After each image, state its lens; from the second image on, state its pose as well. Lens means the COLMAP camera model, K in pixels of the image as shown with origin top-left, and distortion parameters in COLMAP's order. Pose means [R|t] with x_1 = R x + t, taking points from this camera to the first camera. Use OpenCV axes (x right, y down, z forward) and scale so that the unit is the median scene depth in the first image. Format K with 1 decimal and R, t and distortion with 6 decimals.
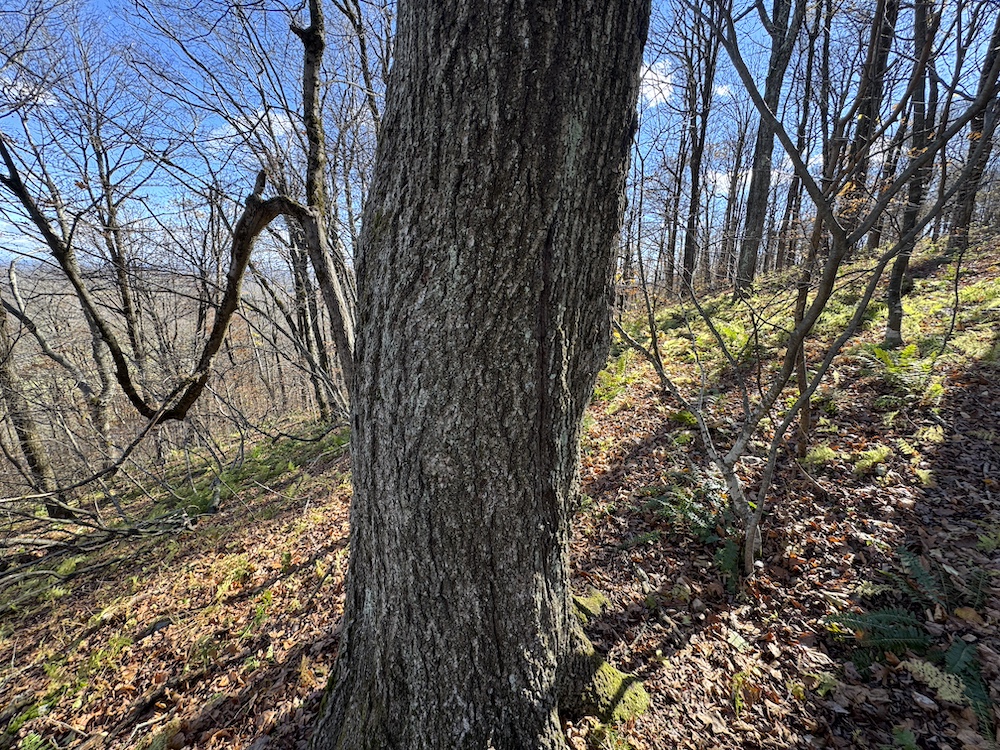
lens RADIAL K [[398.1, 0, 501.0], [0, 398.1, 375.4], [0, 0, 1]] dist [0.003846, -0.000020]
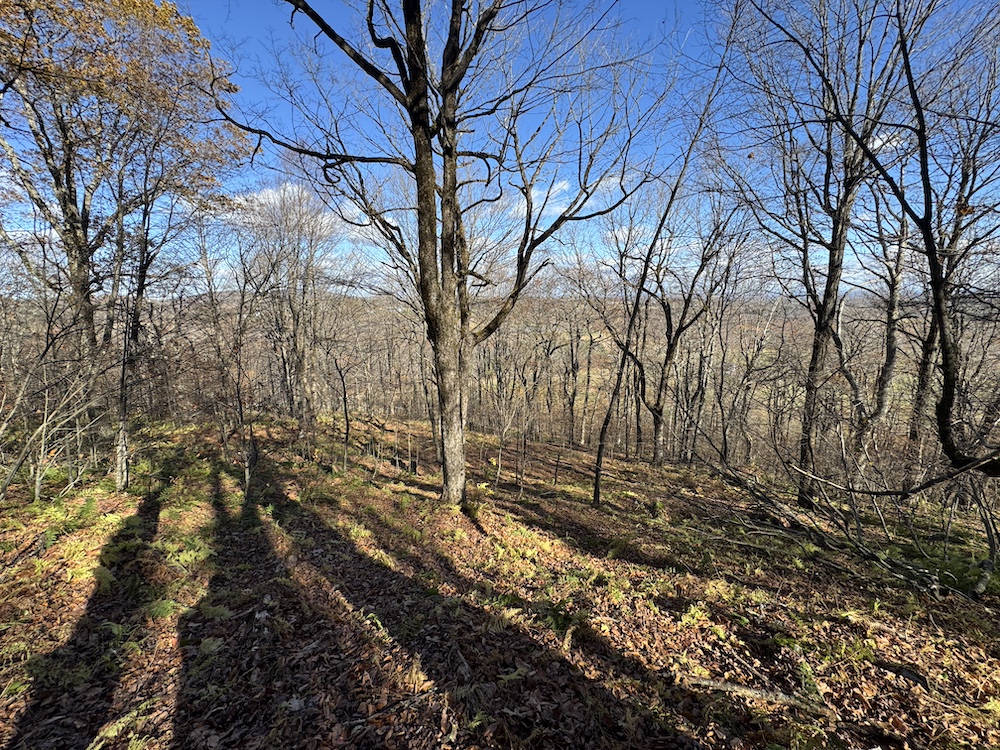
lens RADIAL K [[398.1, 0, 500.9], [0, 398.1, 374.8], [0, 0, 1]] dist [0.003846, -0.000020]
pose [[0.000887, 0.169226, -0.985577, -0.045516], [-0.235047, 0.958001, 0.164279, 0.023856], [0.971984, 0.231511, 0.040626, -0.096908]]
